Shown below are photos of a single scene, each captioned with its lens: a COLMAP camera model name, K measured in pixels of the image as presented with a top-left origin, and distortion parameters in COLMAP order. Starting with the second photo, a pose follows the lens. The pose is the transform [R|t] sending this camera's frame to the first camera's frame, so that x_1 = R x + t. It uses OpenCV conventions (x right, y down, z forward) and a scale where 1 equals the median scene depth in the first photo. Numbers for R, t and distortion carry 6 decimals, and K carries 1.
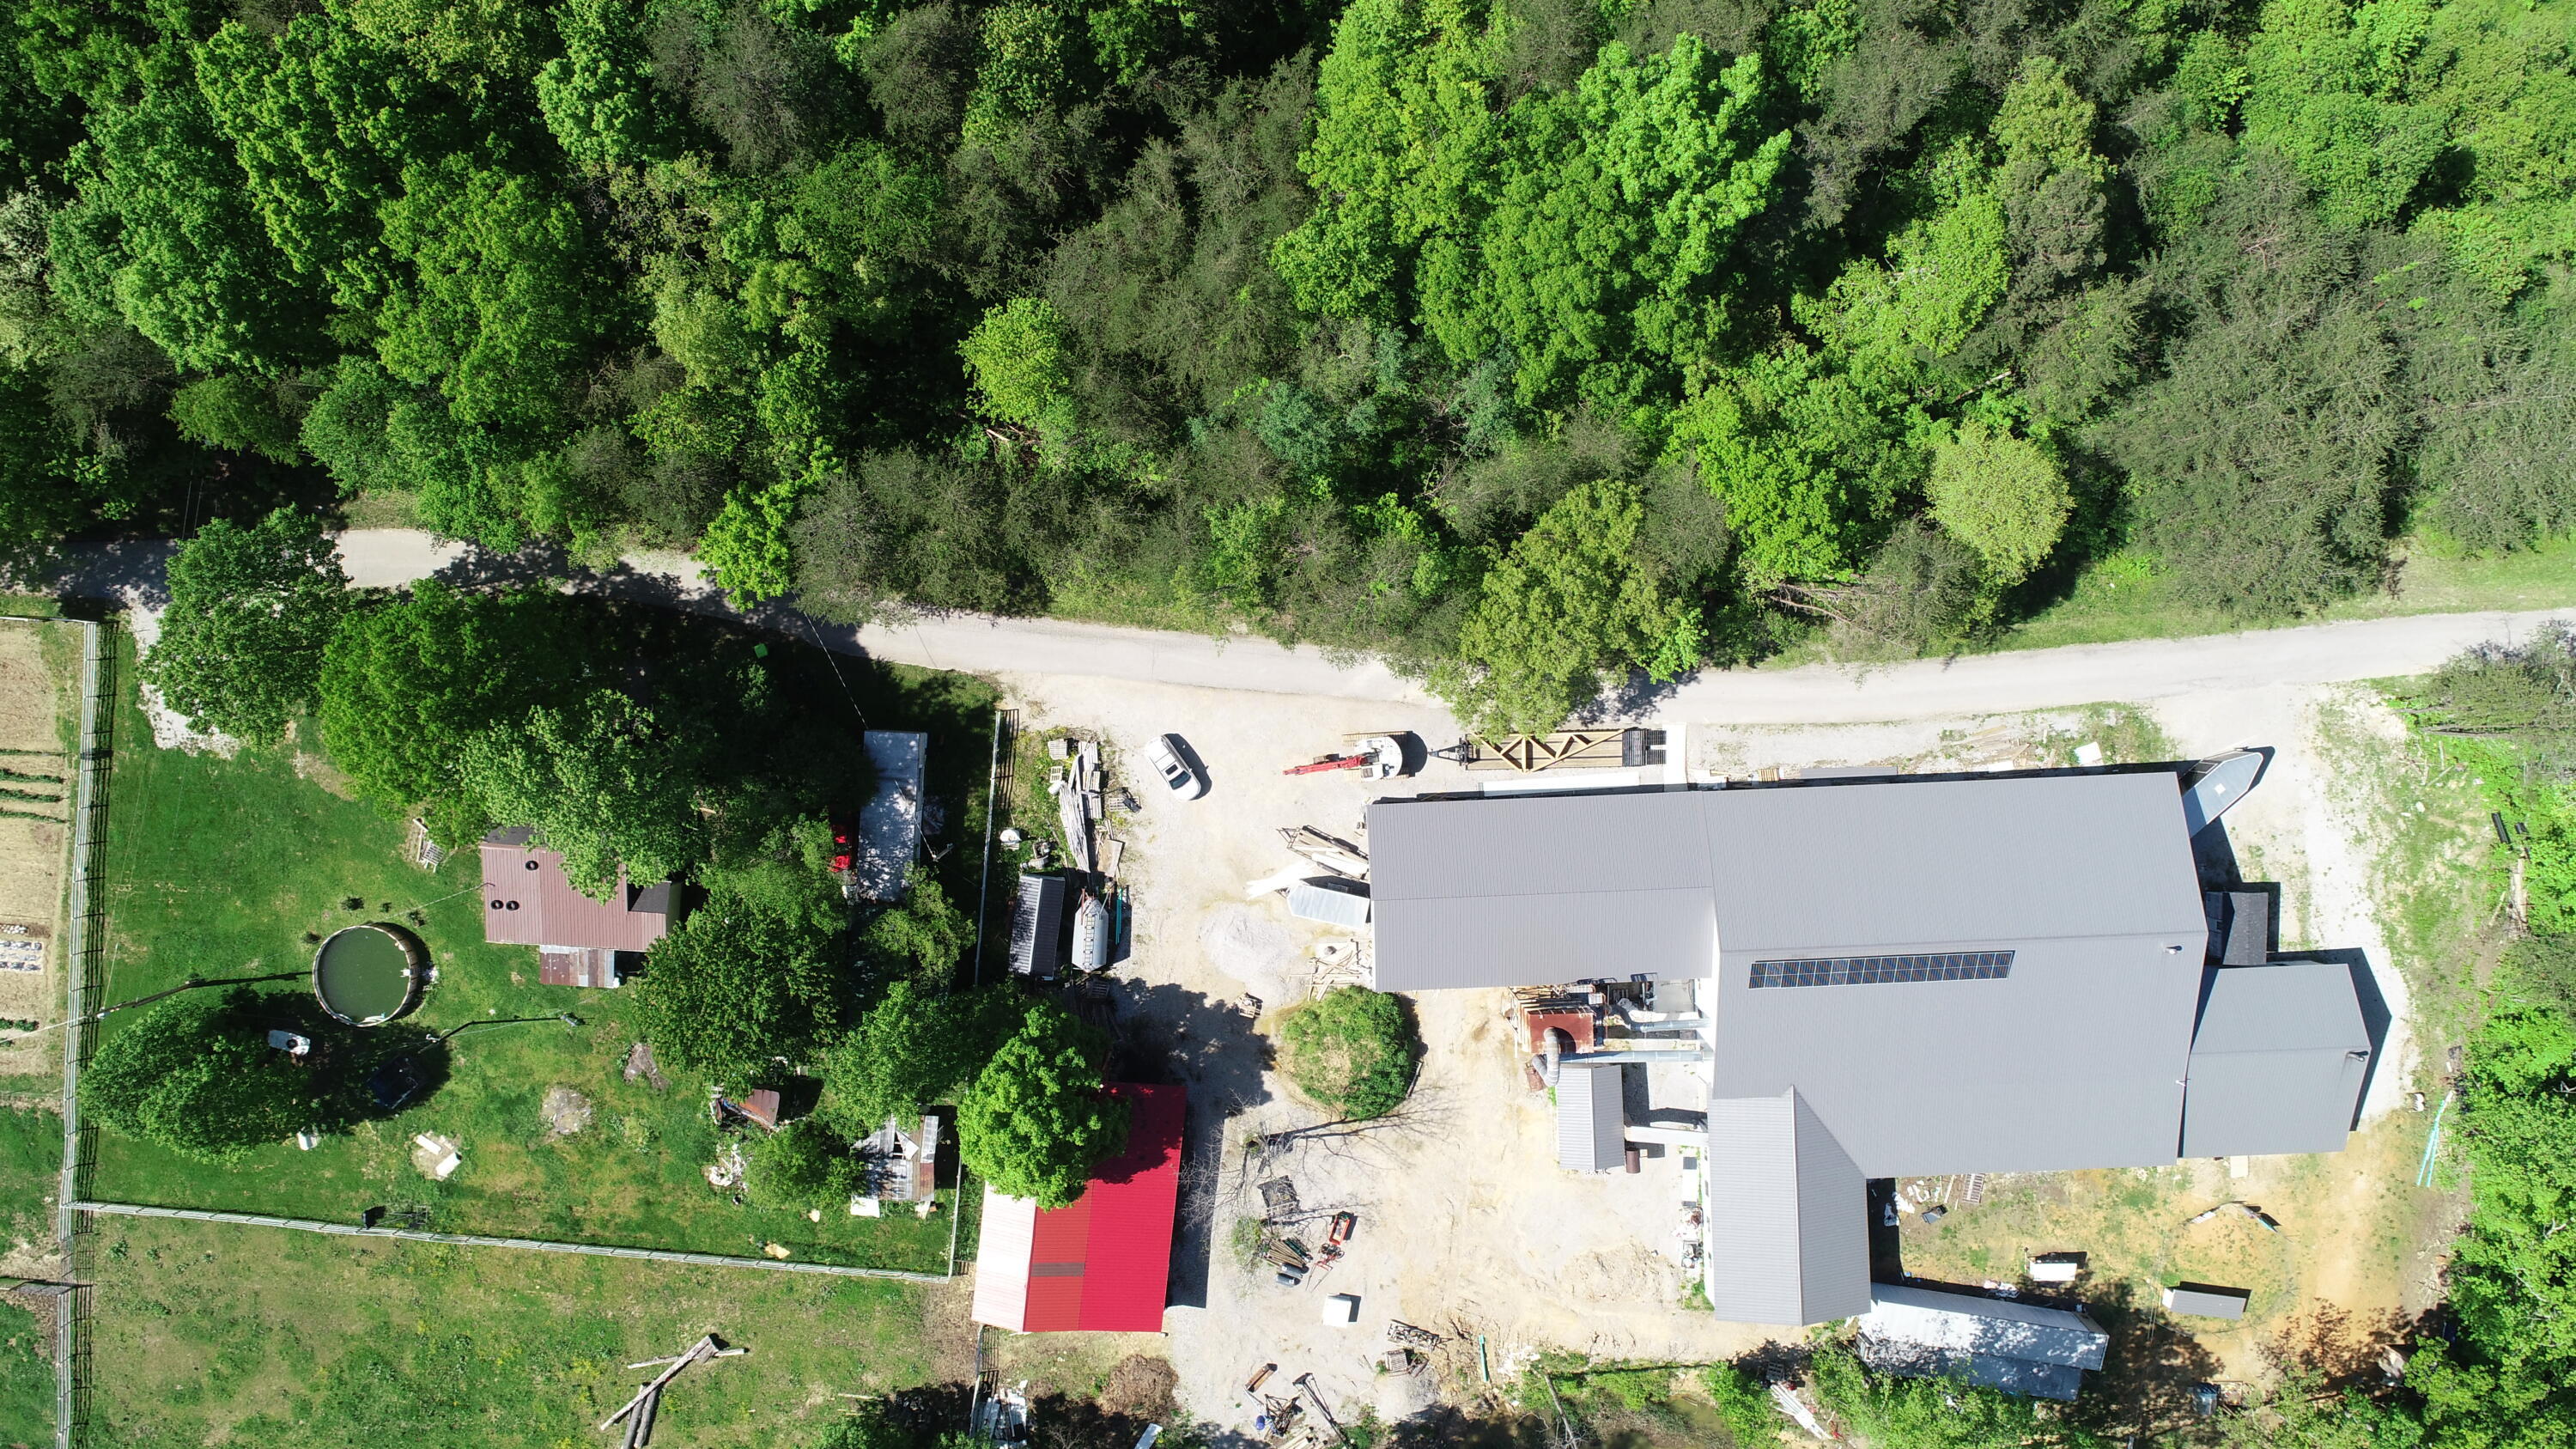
lens RADIAL K [[1737.4, 0, 1283.2], [0, 1737.4, 723.1], [0, 0, 1]] dist [0.002958, 0.001407]
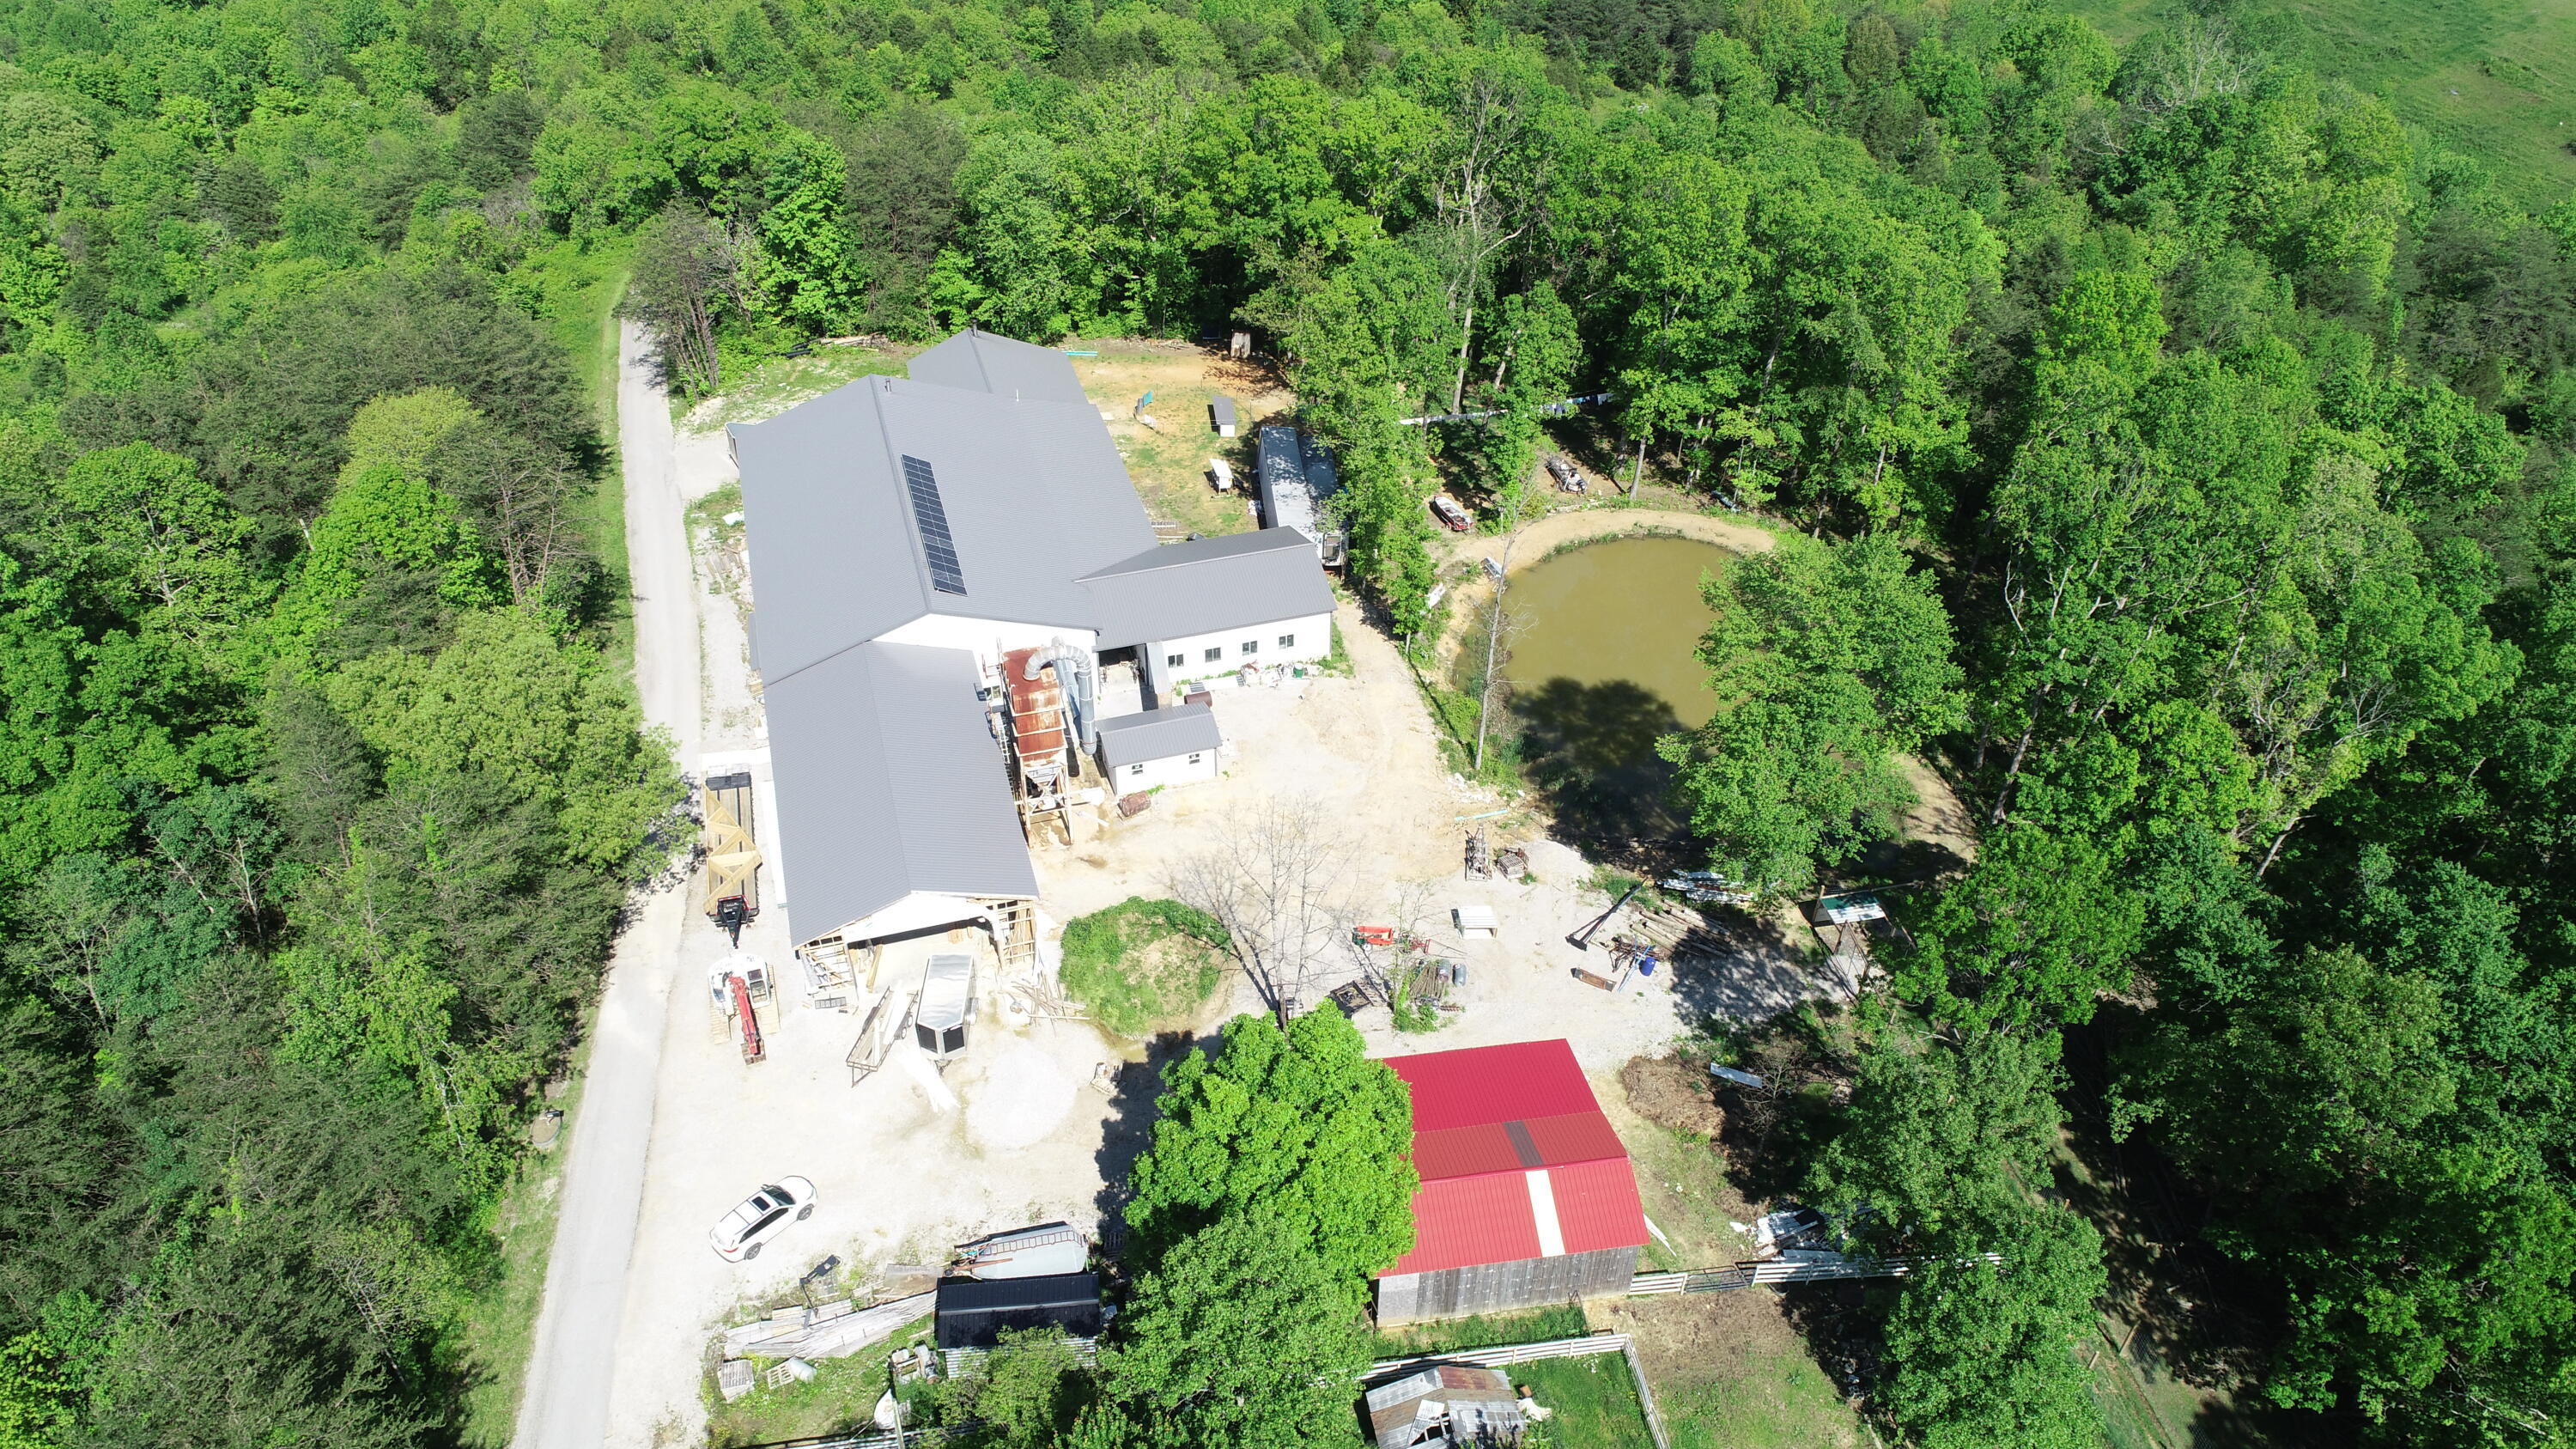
lens RADIAL K [[1737.4, 0, 1283.2], [0, 1737.4, 723.1], [0, 0, 1]] dist [0.002958, 0.001407]
pose [[-0.248983, -0.606272, 0.755276, -0.493246], [0.968374, -0.168781, 0.183750, 0.126219], [0.016074, 0.777140, 0.629122, 0.440499]]
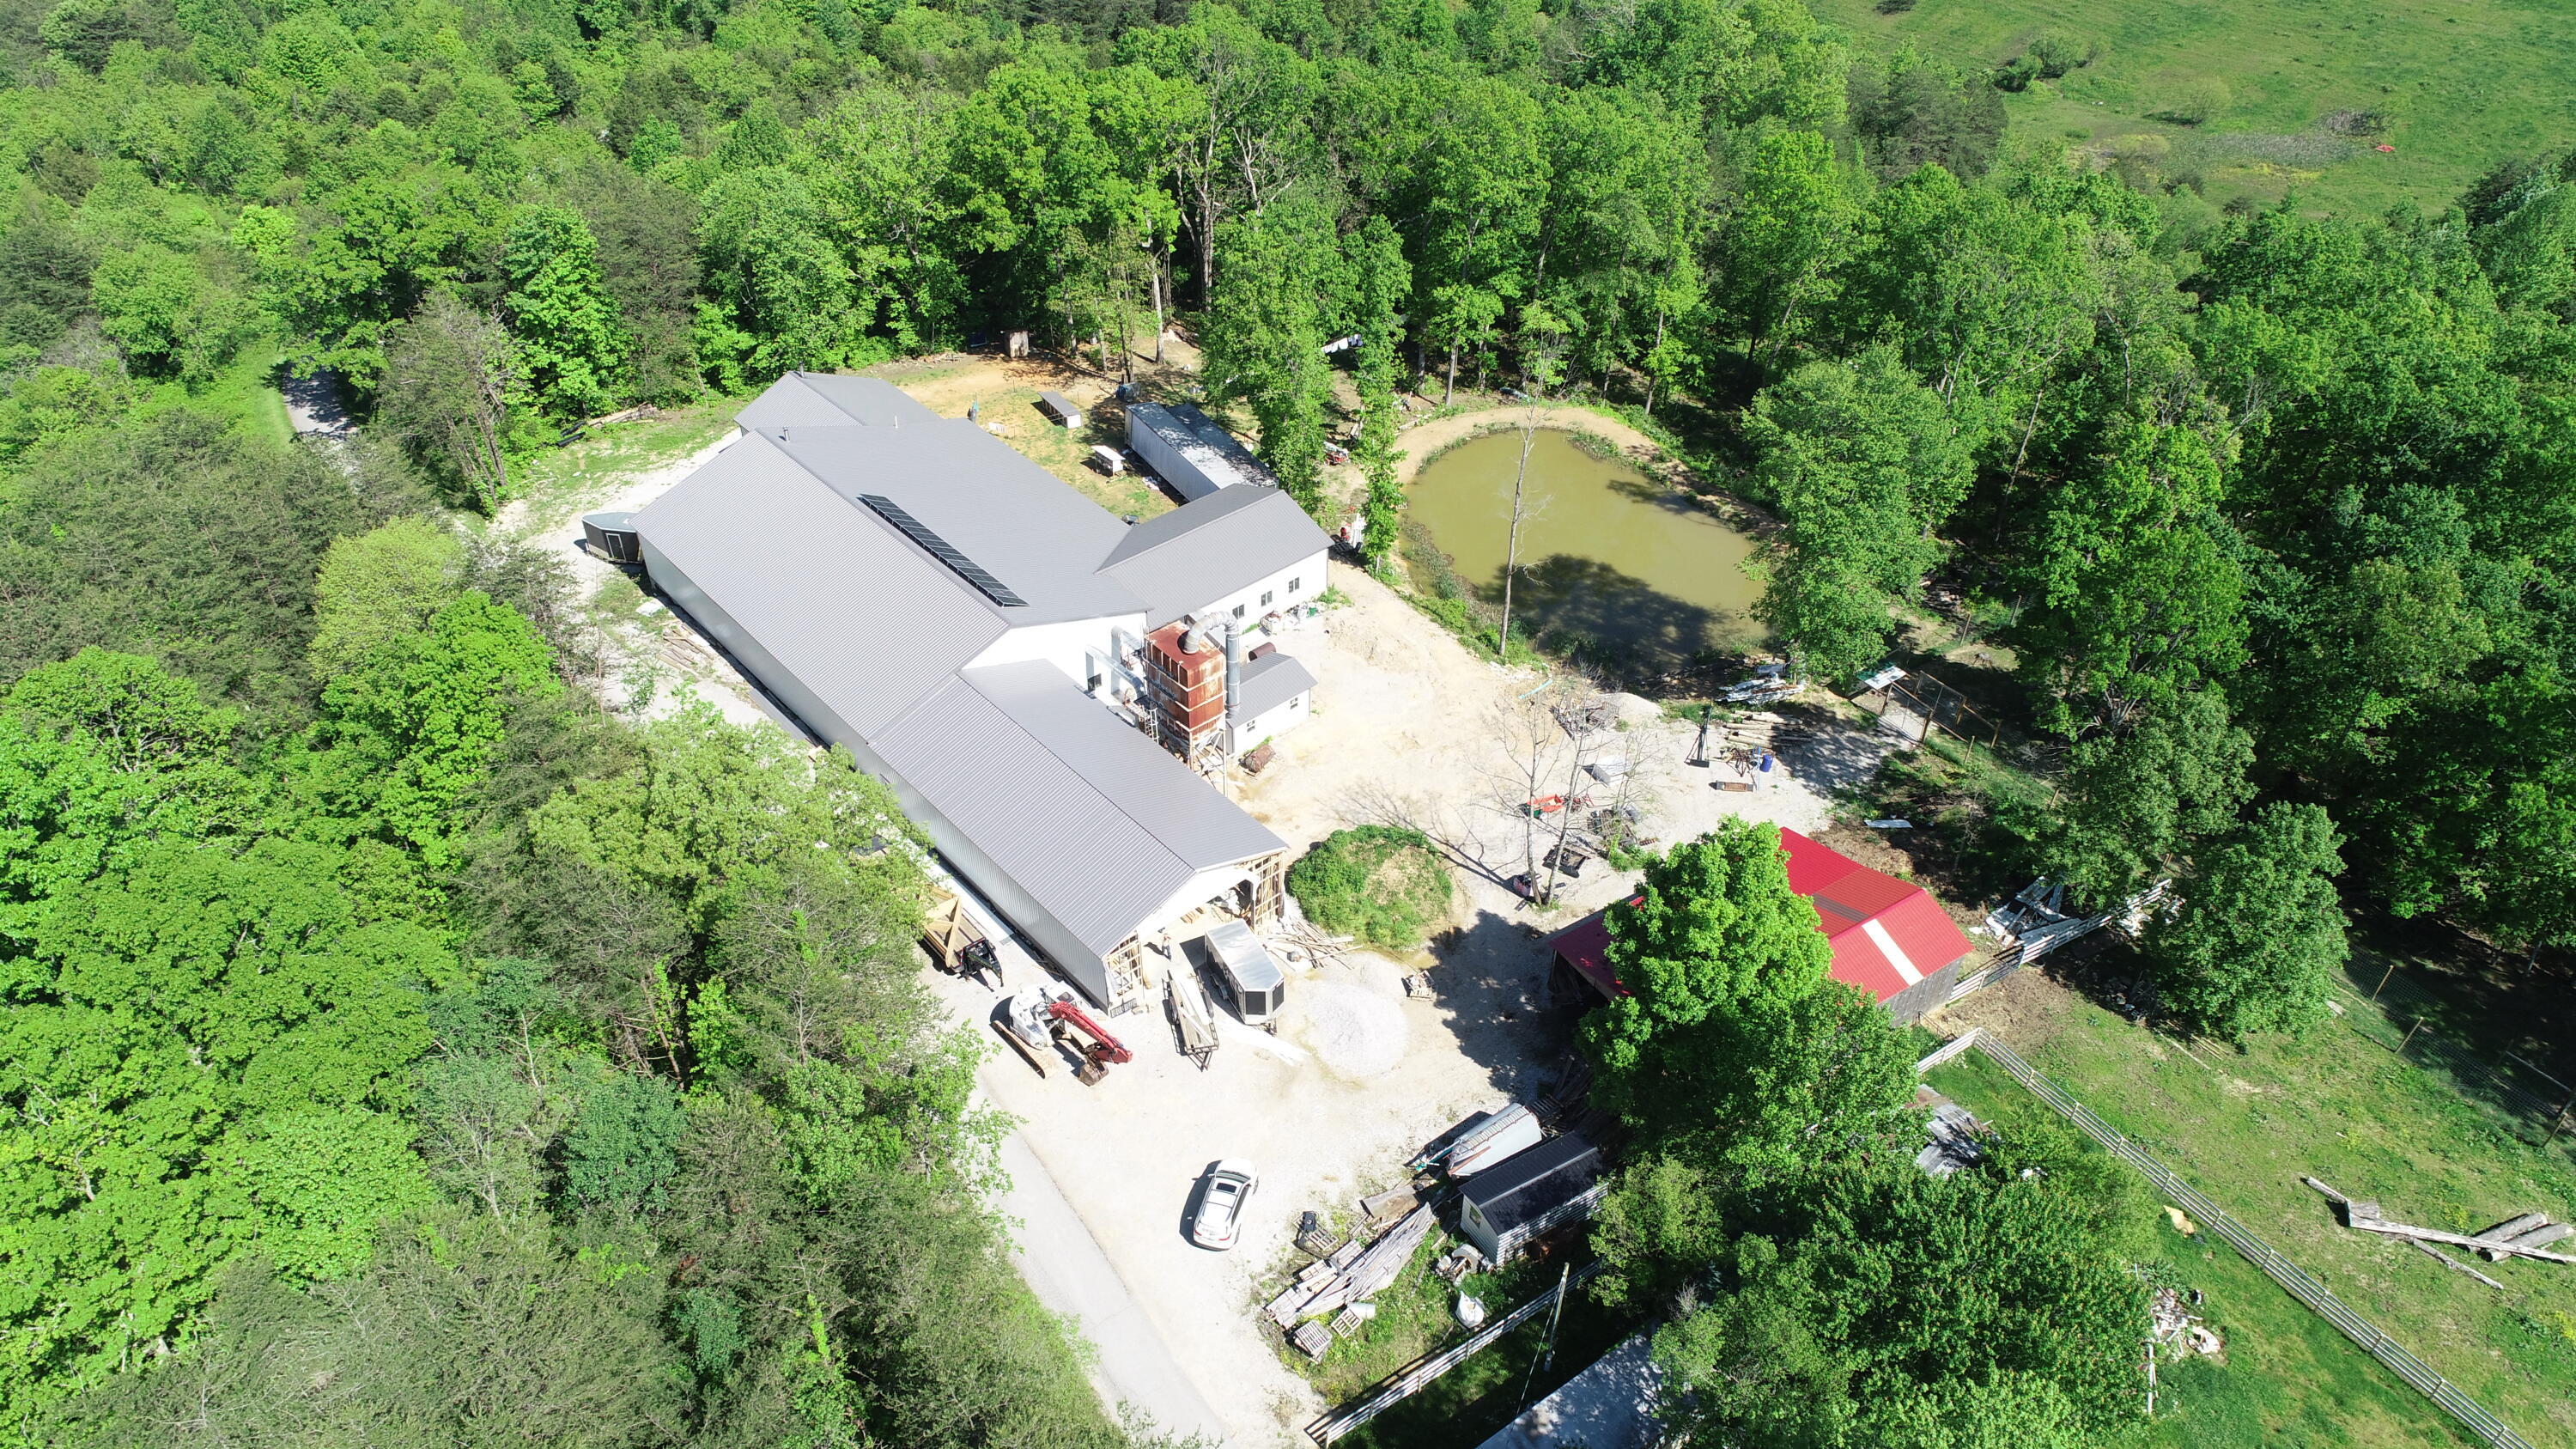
lens RADIAL K [[1744.4, 0, 1282.3], [0, 1744.4, 717.4], [0, 0, 1]] dist [0.003221, 0.003608]
pose [[-0.624358, -0.484554, 0.612686, -0.392136], [0.781024, -0.400614, 0.479071, -0.199854], [0.013314, 0.777635, 0.628575, 0.436510]]
